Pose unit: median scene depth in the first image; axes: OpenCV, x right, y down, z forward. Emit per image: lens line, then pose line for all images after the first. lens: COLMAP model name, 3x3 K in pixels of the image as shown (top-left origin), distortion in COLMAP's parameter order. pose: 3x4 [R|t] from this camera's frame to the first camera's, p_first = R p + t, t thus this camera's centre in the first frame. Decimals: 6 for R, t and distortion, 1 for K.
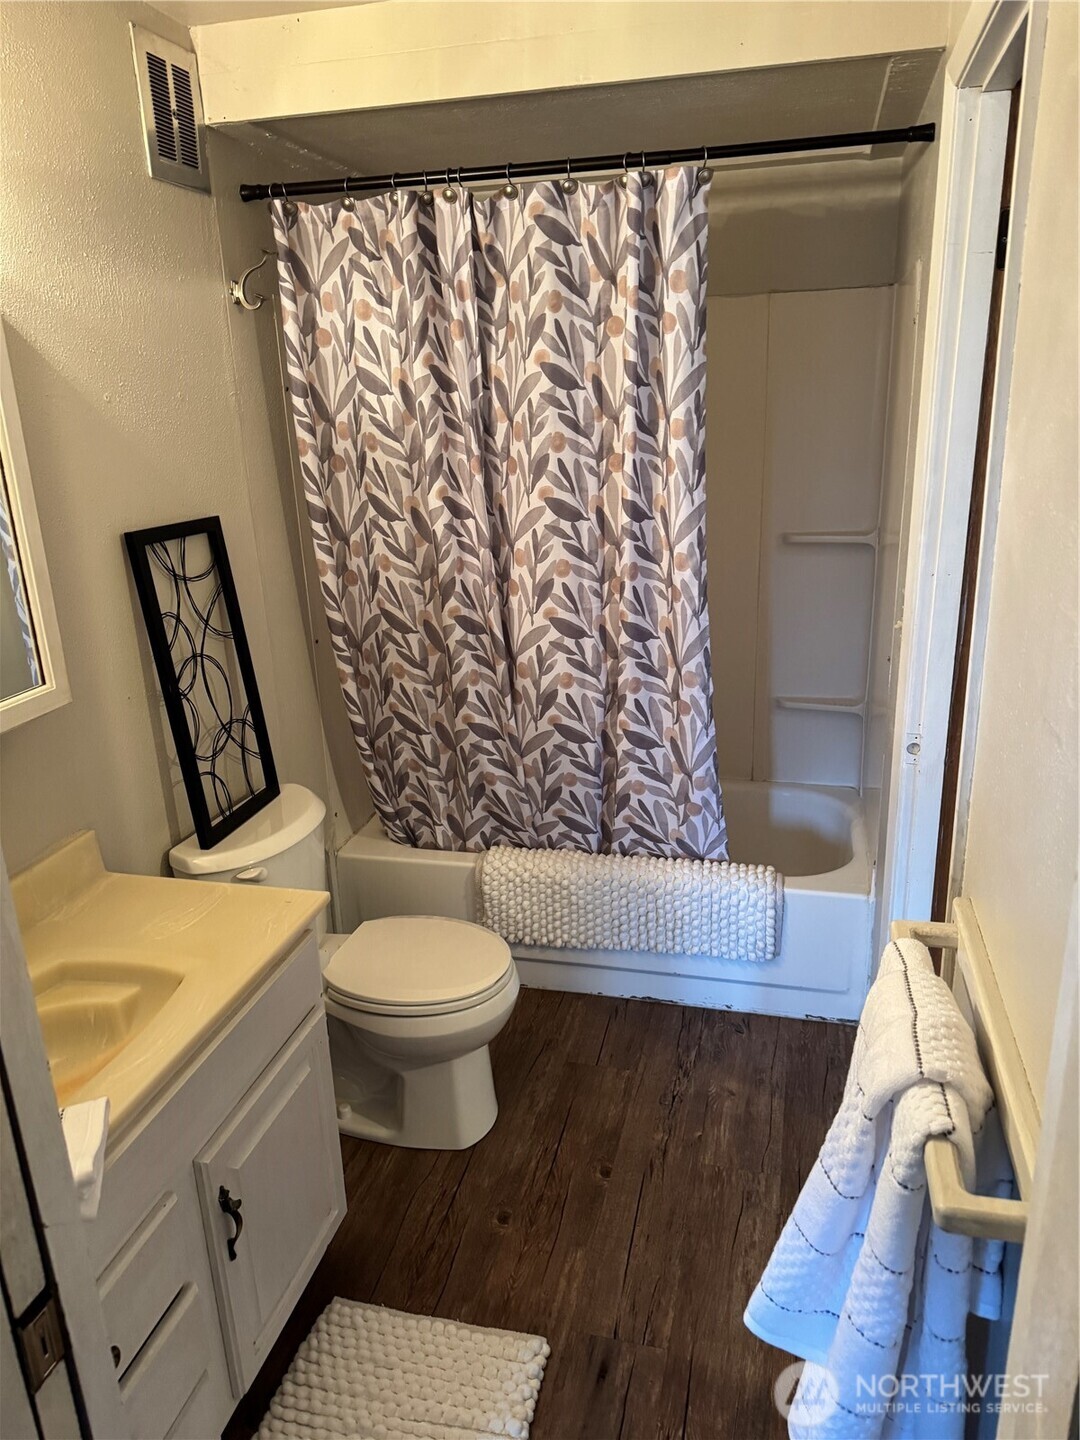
lens RADIAL K [[1006.3, 0, 540.0], [0, 1006.3, 720.0], [0, 0, 1]] dist [0.138483, -0.226692]
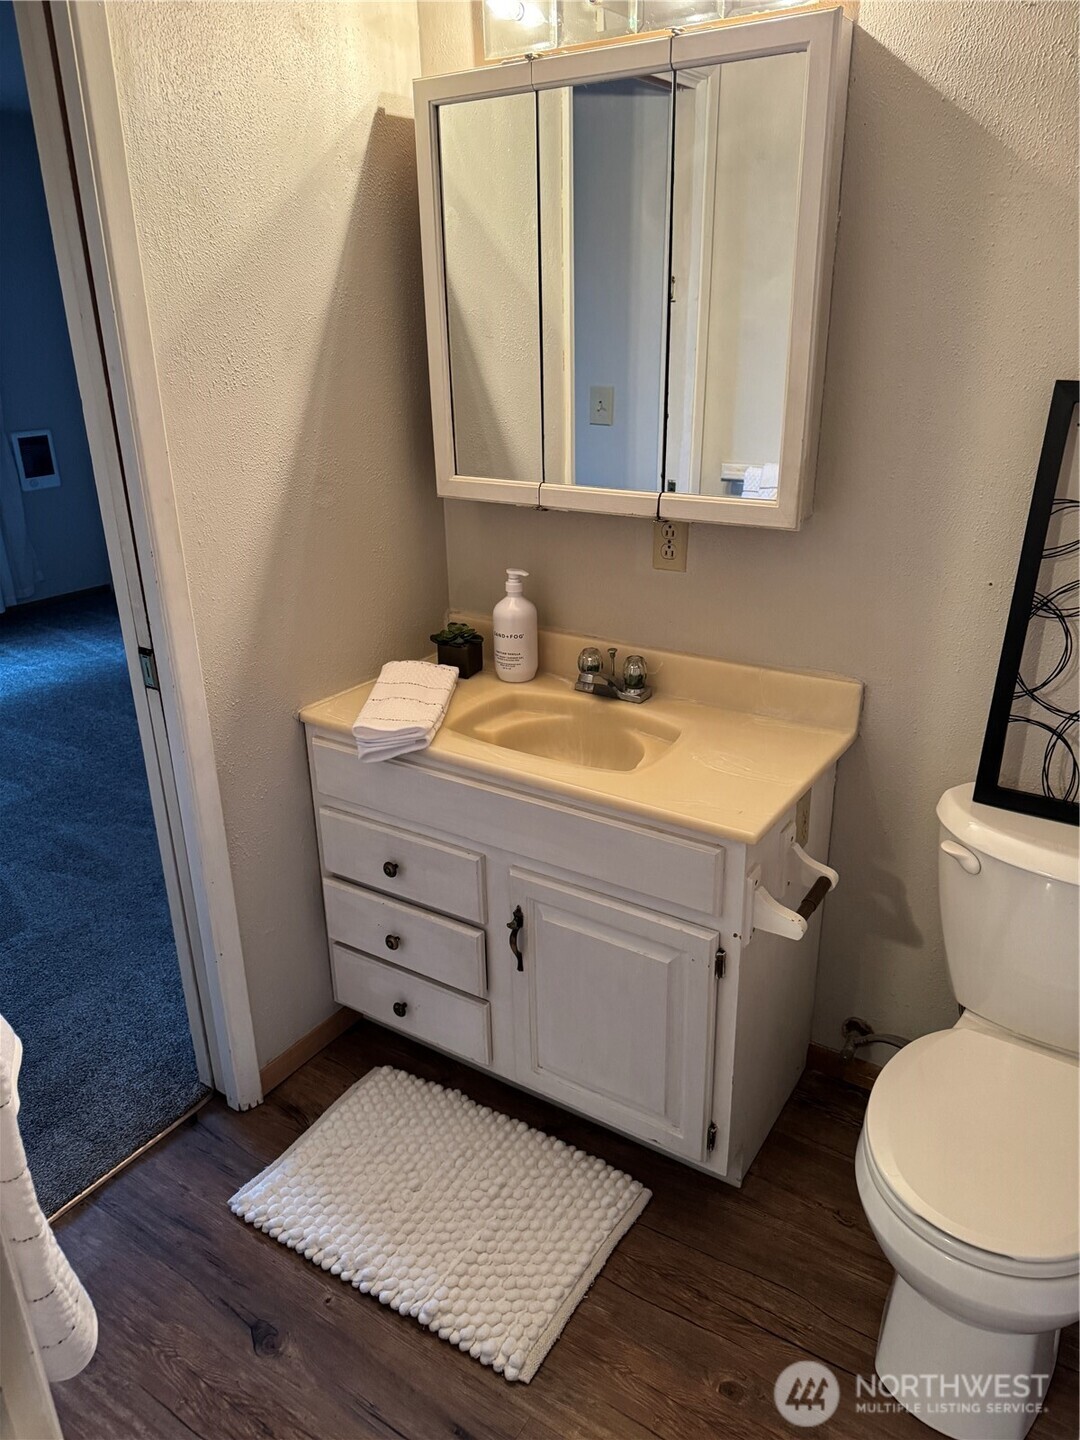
lens RADIAL K [[1010.5, 0, 560.2], [0, 1010.5, 719.6], [0, 0, 1]] dist [0.095140, -0.130165]
pose [[-0.318295, 0.386701, -0.865535, 0.402140], [-0.264803, 0.840410, 0.472855, -0.198186], [0.910257, 0.379703, -0.165099, 0.751323]]
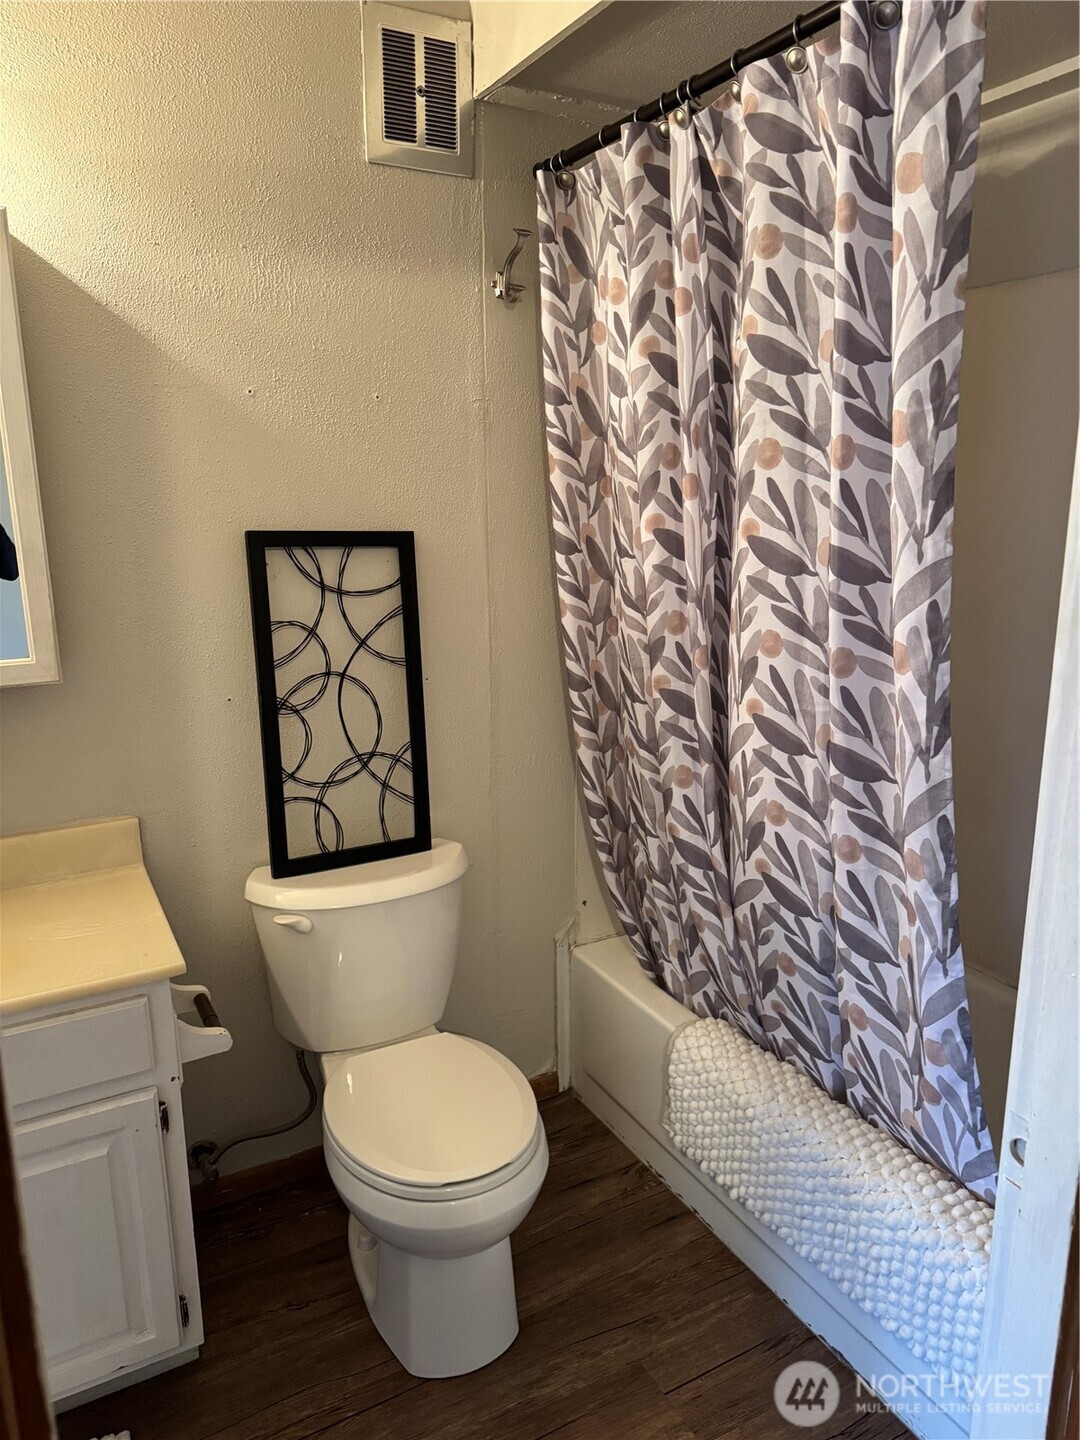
lens RADIAL K [[1017.2, 0, 545.0], [0, 1017.2, 715.1], [0, 0, 1]] dist [0.069655, -0.077876]
pose [[0.675269, 0.192032, -0.712135, 0.429992], [-0.238981, 0.970391, 0.035064, -0.098438], [0.697782, 0.146509, 0.701167, 0.461821]]
